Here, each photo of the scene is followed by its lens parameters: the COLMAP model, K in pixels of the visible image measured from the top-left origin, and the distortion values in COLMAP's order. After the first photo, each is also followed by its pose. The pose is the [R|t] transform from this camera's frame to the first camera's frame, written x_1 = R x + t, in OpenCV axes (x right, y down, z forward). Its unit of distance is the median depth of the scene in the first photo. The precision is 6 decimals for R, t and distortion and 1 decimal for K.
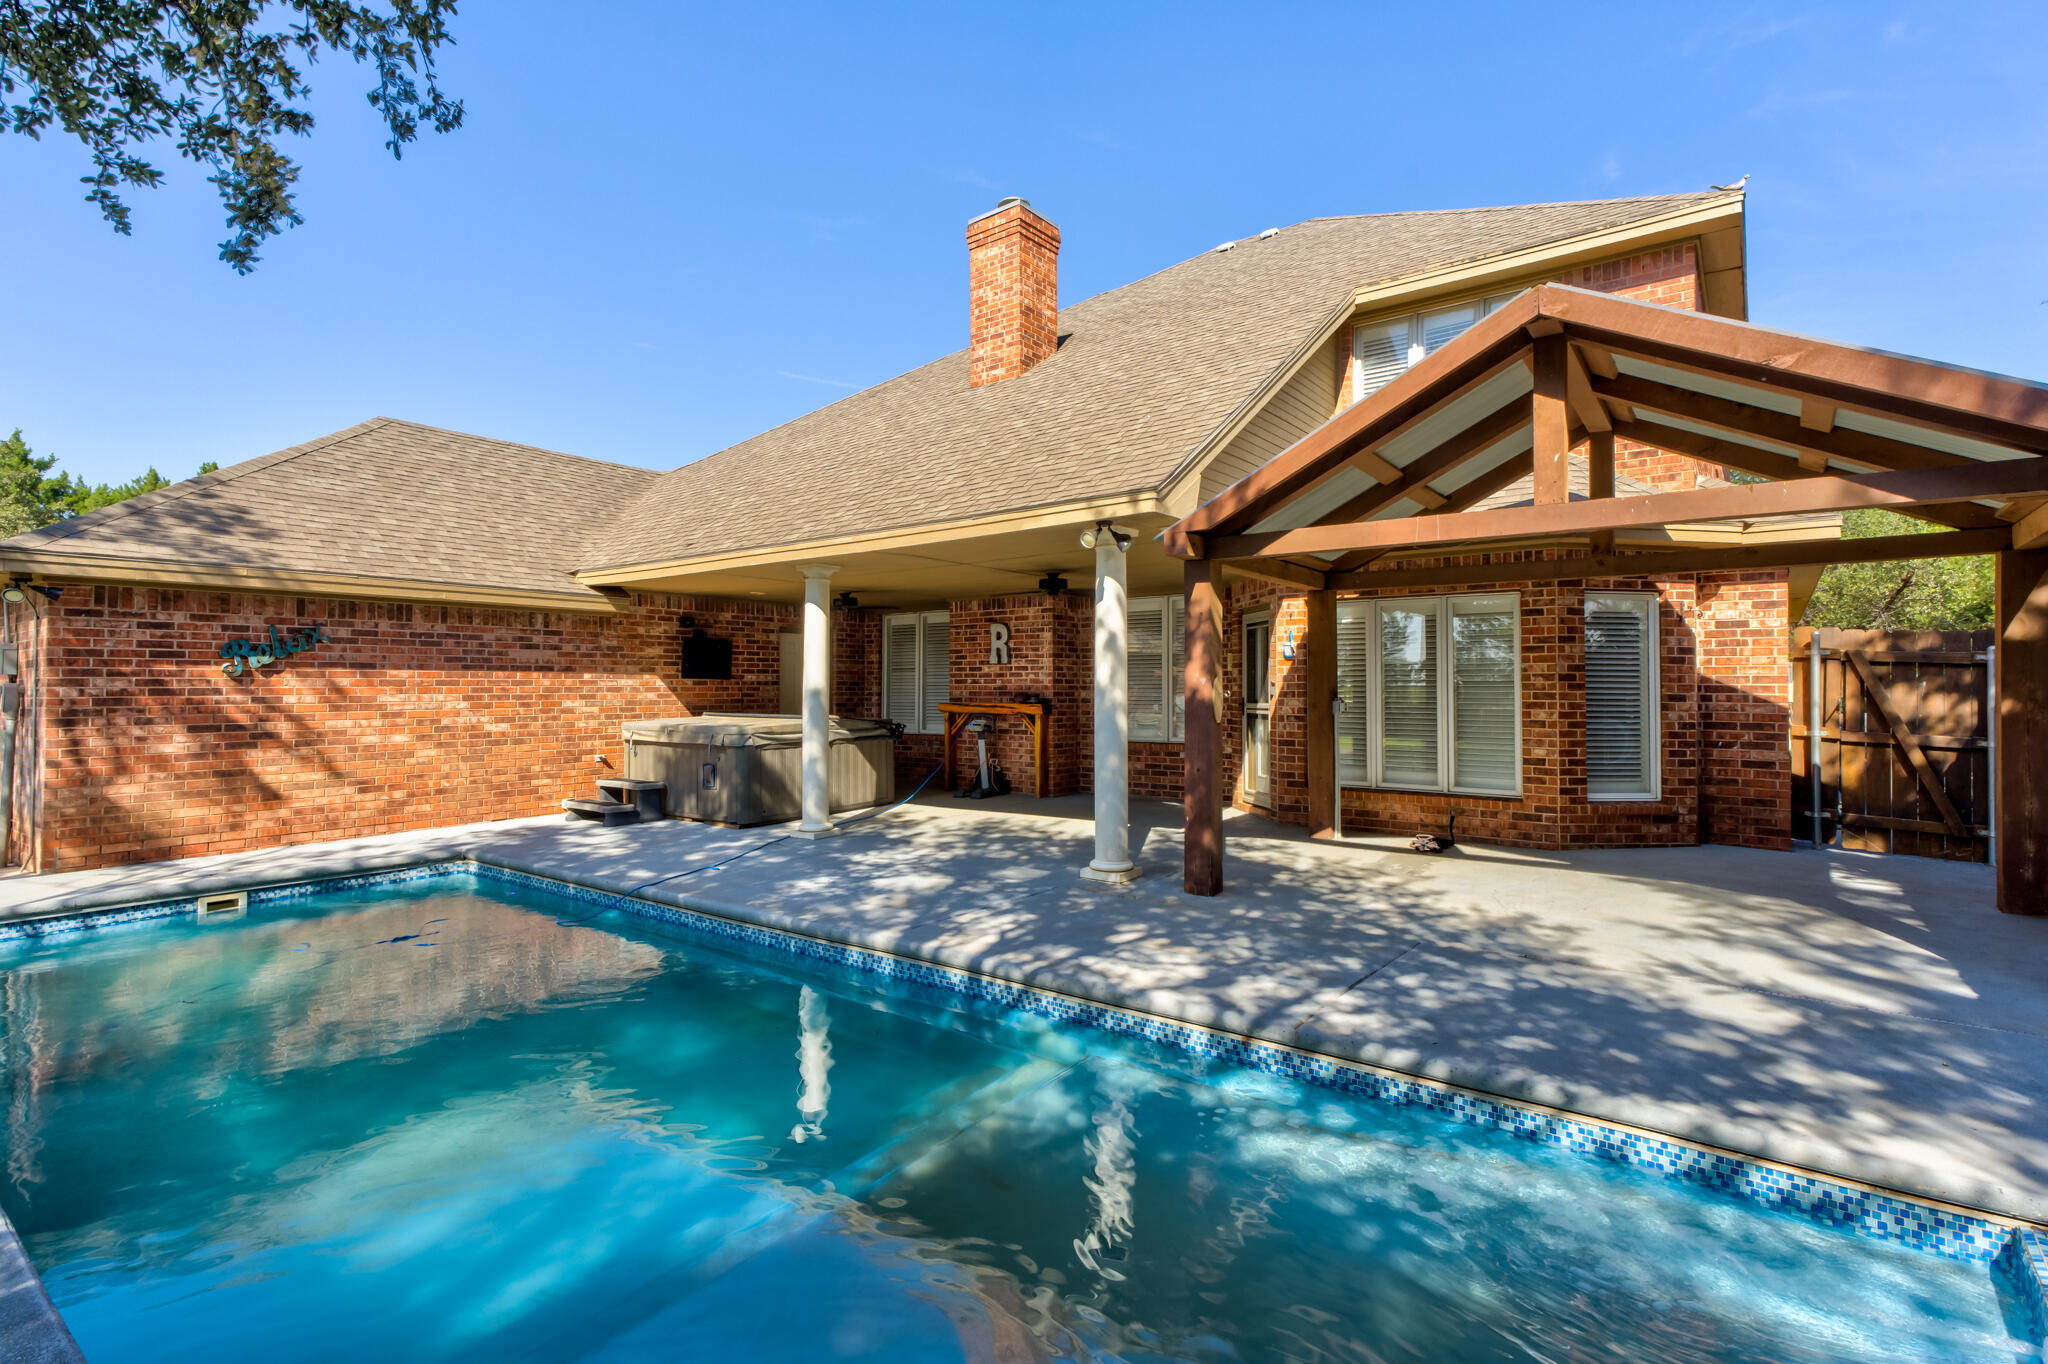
lens RADIAL K [[914.9, 0, 1027.4], [0, 914.9, 594.5], [0, 0, 1]] dist [0.074113, -0.012355]
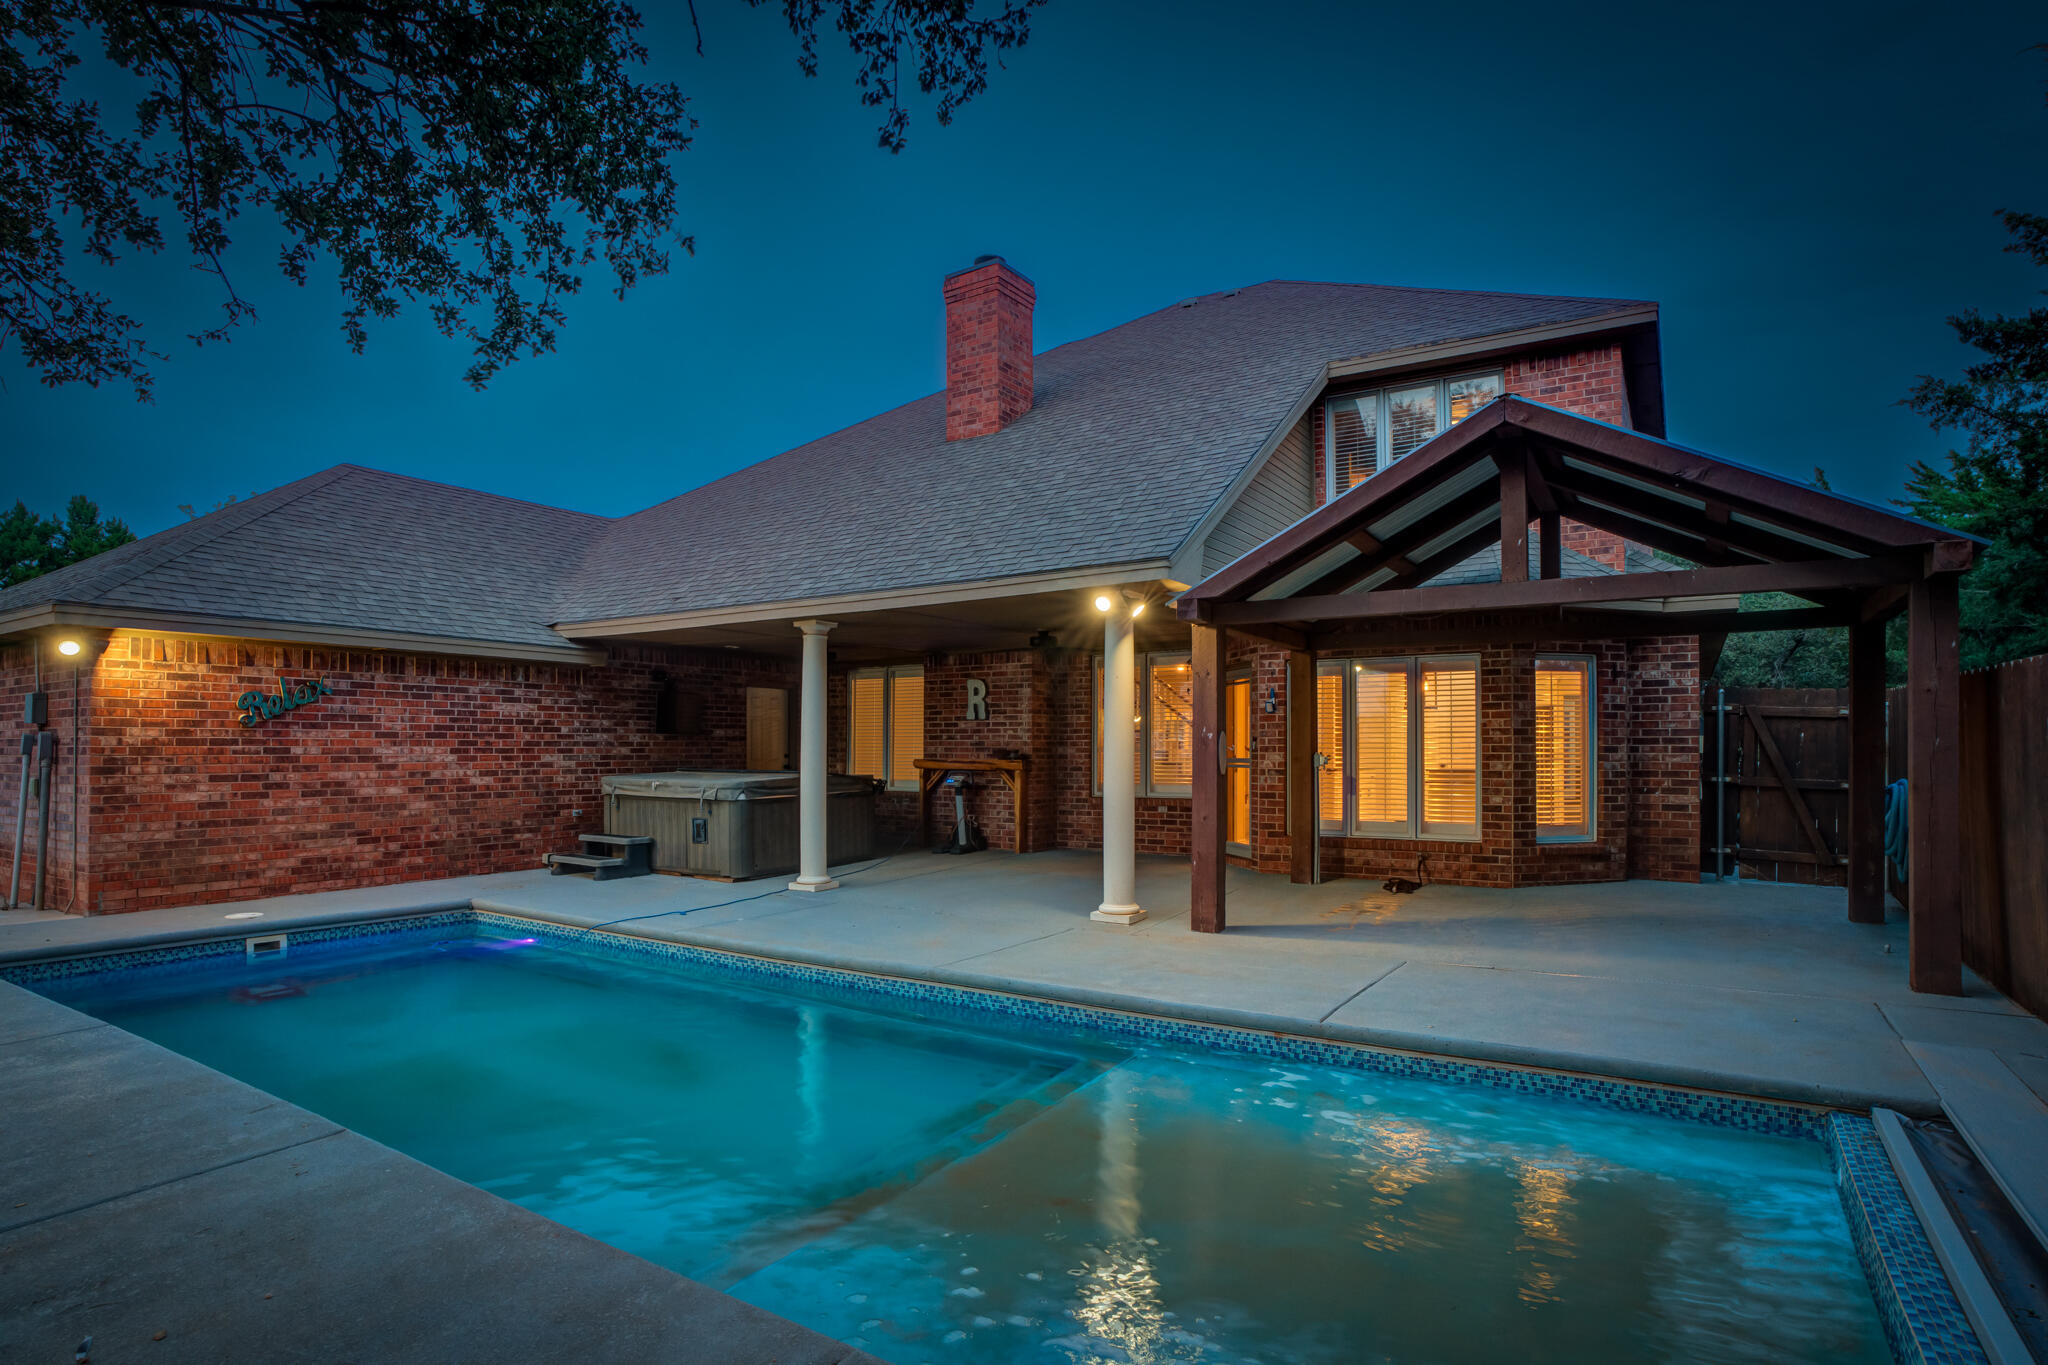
lens RADIAL K [[986.5, 0, 1025.1], [0, 986.5, 632.7], [0, 0, 1]] dist [-0.001018, 0.000159]
pose [[0.997450, 0.008424, 0.070873, -0.071928], [-0.007548, 0.999892, -0.012614, -0.007118], [-0.070971, 0.012047, 0.997406, -0.095154]]
